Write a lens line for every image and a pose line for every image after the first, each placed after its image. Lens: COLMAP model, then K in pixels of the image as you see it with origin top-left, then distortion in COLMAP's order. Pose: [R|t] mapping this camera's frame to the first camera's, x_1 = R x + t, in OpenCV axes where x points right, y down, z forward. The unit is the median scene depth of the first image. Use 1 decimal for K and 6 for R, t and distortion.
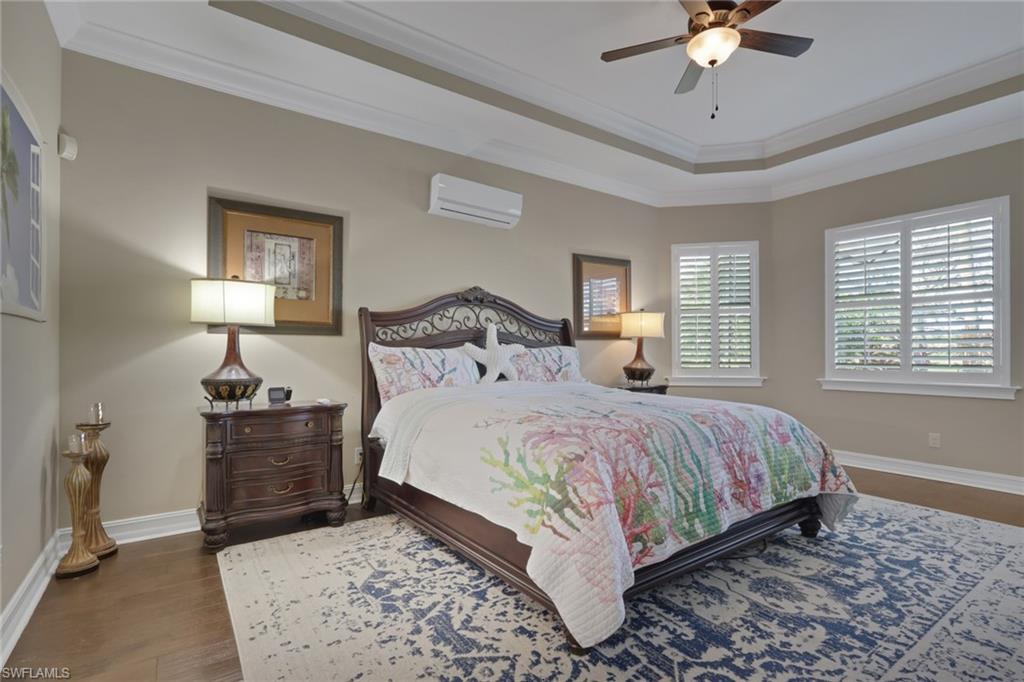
lens RADIAL K [[480.3, 0, 528.3], [0, 480.3, 354.2], [0, 0, 1]] dist [0.002117, -0.000926]
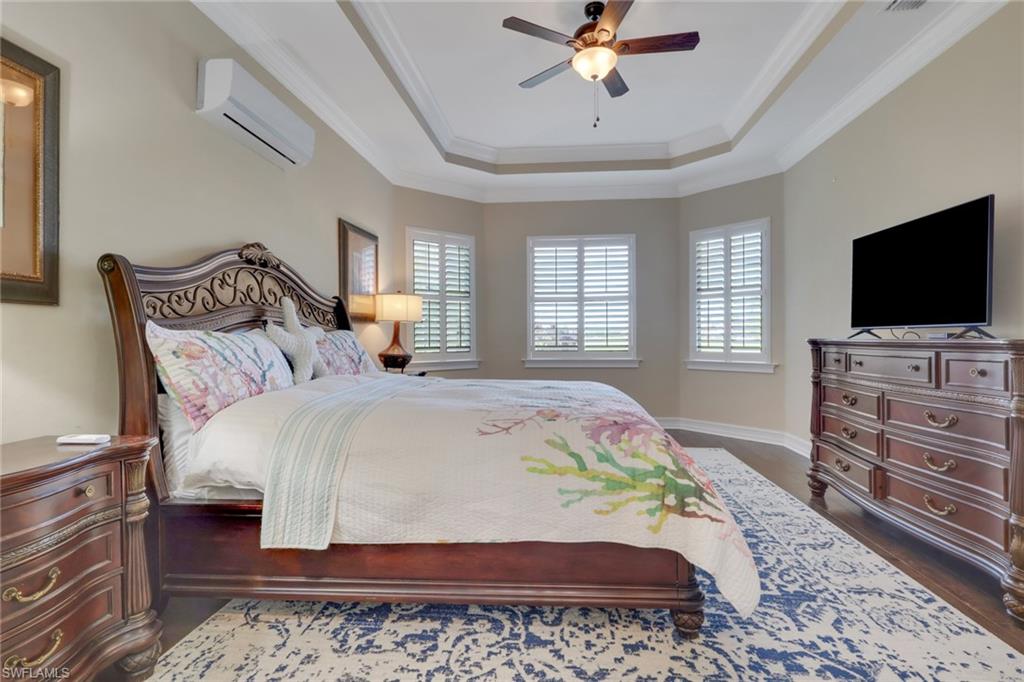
lens RADIAL K [[480.3, 0, 512.8], [0, 480.3, 340.4], [0, 0, 1]] dist [0.002117, -0.000926]
pose [[0.658751, -0.008601, 0.752312, -0.551410], [0.008001, 0.999958, 0.004427, -0.001316], [-0.752319, 0.003103, 0.658792, 0.383948]]
